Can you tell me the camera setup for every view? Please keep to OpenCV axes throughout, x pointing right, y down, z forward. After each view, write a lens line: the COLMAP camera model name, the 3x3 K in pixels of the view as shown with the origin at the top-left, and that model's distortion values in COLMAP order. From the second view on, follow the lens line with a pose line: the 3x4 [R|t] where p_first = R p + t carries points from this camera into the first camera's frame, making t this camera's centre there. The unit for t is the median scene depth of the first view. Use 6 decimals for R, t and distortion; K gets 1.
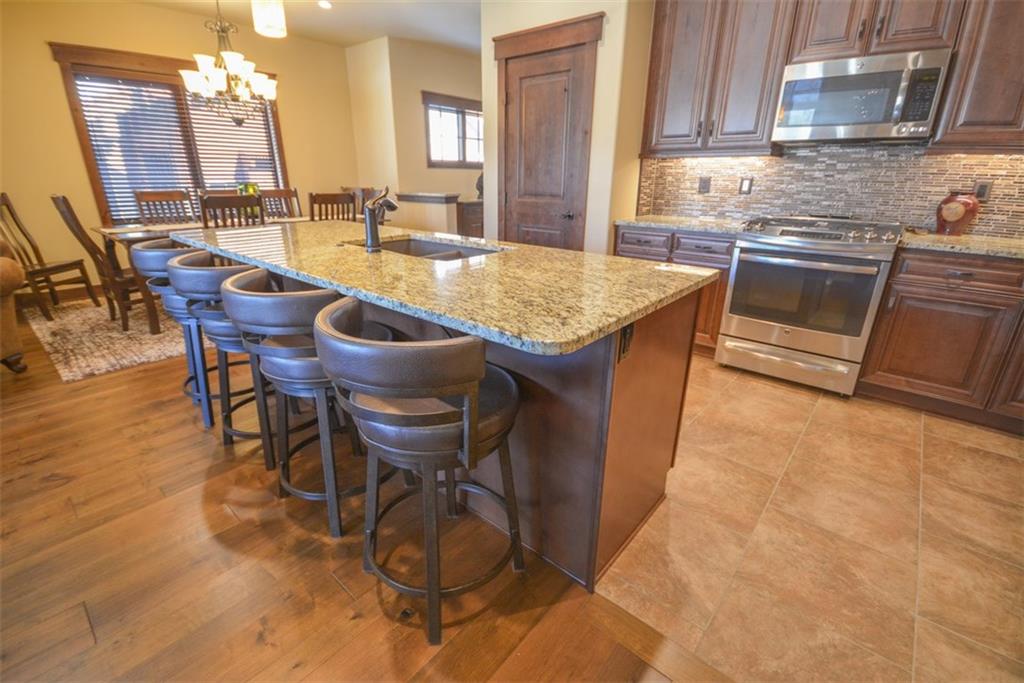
lens RADIAL K [[450.2, 0, 508.7], [0, 450.2, 341.5], [0, 0, 1]] dist [0.005464, -0.008992]
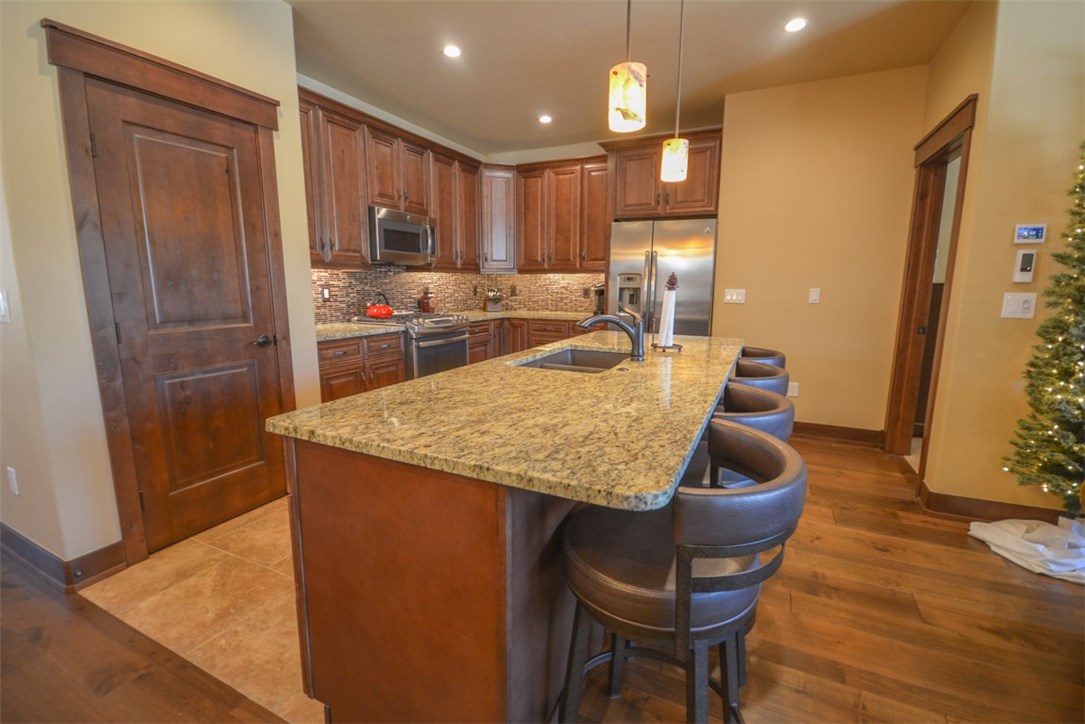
lens RADIAL K [[477.0, 0, 541.5], [0, 477.0, 361.0], [0, 0, 1]] dist [0.005464, -0.008992]
pose [[-0.262813, -0.166135, 0.950436, -0.719537], [0.326236, 0.911745, 0.249582, -0.304639], [-0.908020, 0.375660, -0.185420, 0.774024]]
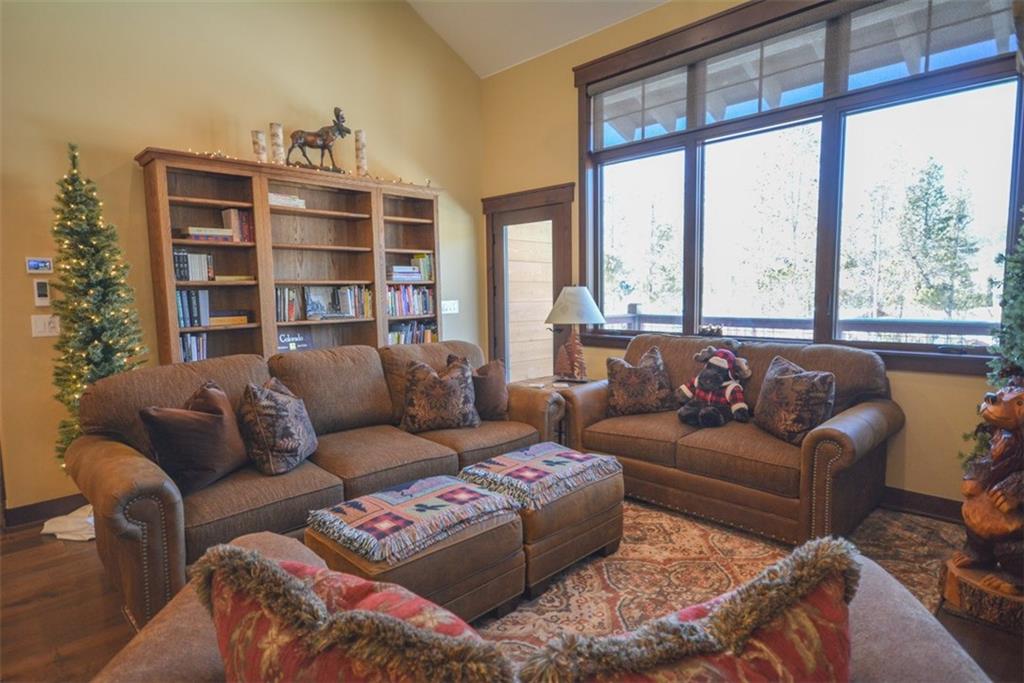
lens RADIAL K [[561.9, 0, 507.9], [0, 561.9, 339.2], [0, 0, 1]] dist [0.007209, 0.001329]
pose [[-0.997090, -0.001850, 0.076211, -1.090897], [0.030719, 0.905194, 0.423886, -0.342078], [-0.069770, 0.424994, -0.902503, 0.809237]]
